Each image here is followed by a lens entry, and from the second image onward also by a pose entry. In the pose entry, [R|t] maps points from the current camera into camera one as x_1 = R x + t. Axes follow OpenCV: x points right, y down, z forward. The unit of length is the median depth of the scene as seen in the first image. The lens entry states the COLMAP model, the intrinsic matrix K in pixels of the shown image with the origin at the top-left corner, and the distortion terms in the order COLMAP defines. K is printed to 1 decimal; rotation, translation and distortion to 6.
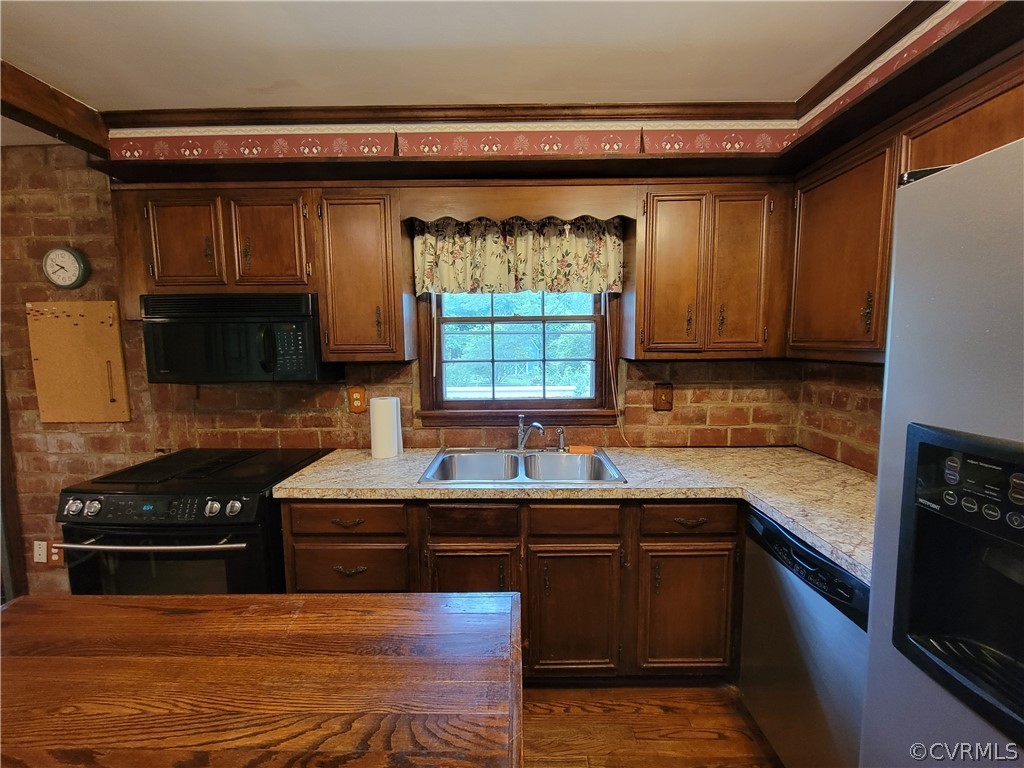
lens RADIAL K [[419.7, 0, 512.0], [0, 419.7, 384.0], [0, 0, 1]] dist [0.001497, -0.002744]
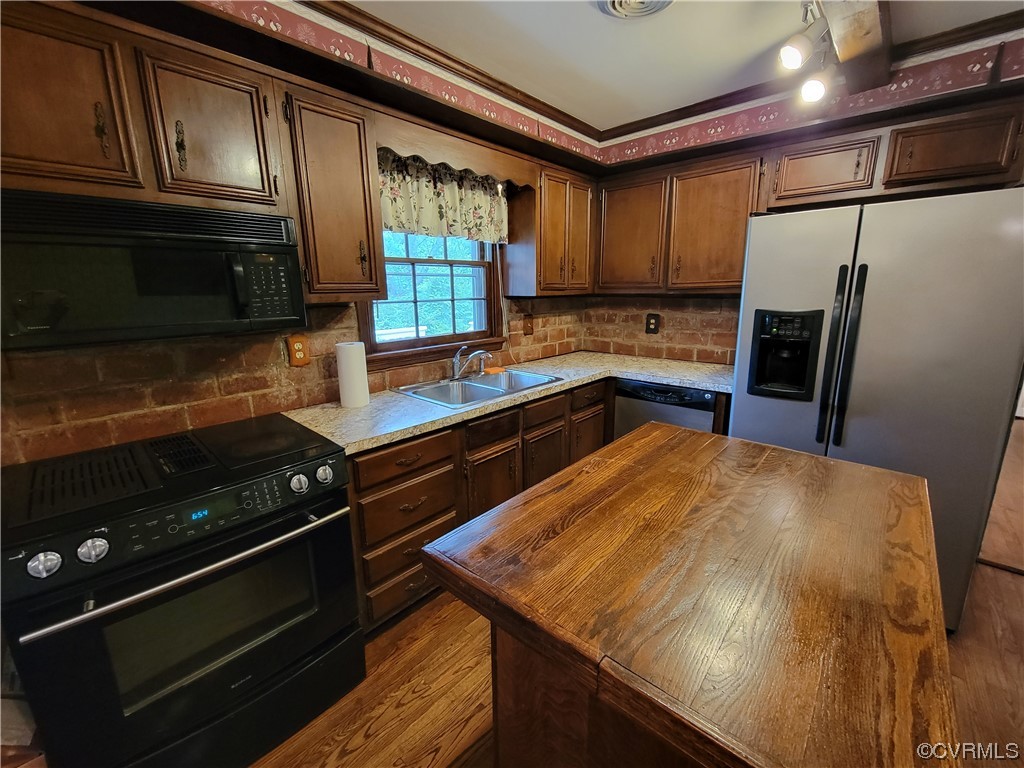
lens RADIAL K [[421.5, 0, 512.0], [0, 421.5, 384.0], [0, 0, 1]] dist [-0.000682, -0.000183]
pose [[0.668002, -0.164982, 0.725641, -0.756670], [0.080859, 0.985433, 0.149611, 0.011753], [-0.739754, -0.041266, 0.671611, 0.110739]]
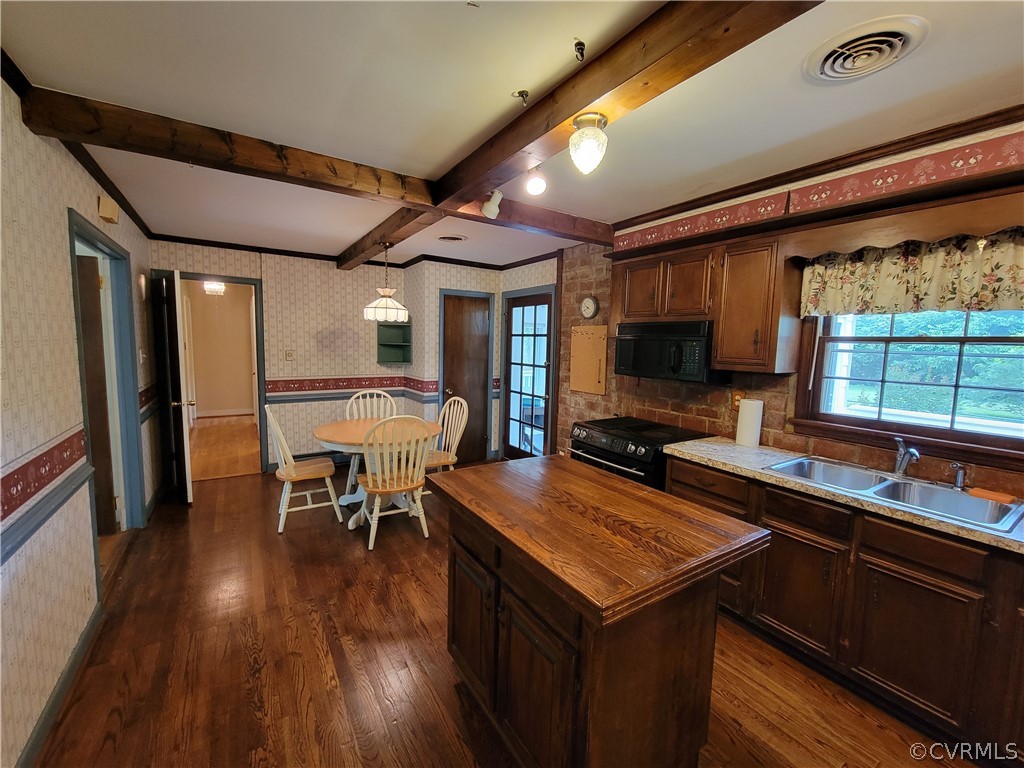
lens RADIAL K [[419.7, 0, 512.0], [0, 419.7, 384.0], [0, 0, 1]] dist [0.001497, -0.002744]
pose [[0.550990, 0.105555, -0.827809, 0.320613], [-0.111958, 0.992351, 0.052016, -0.002462], [0.826967, 0.064019, 0.558593, -0.298799]]
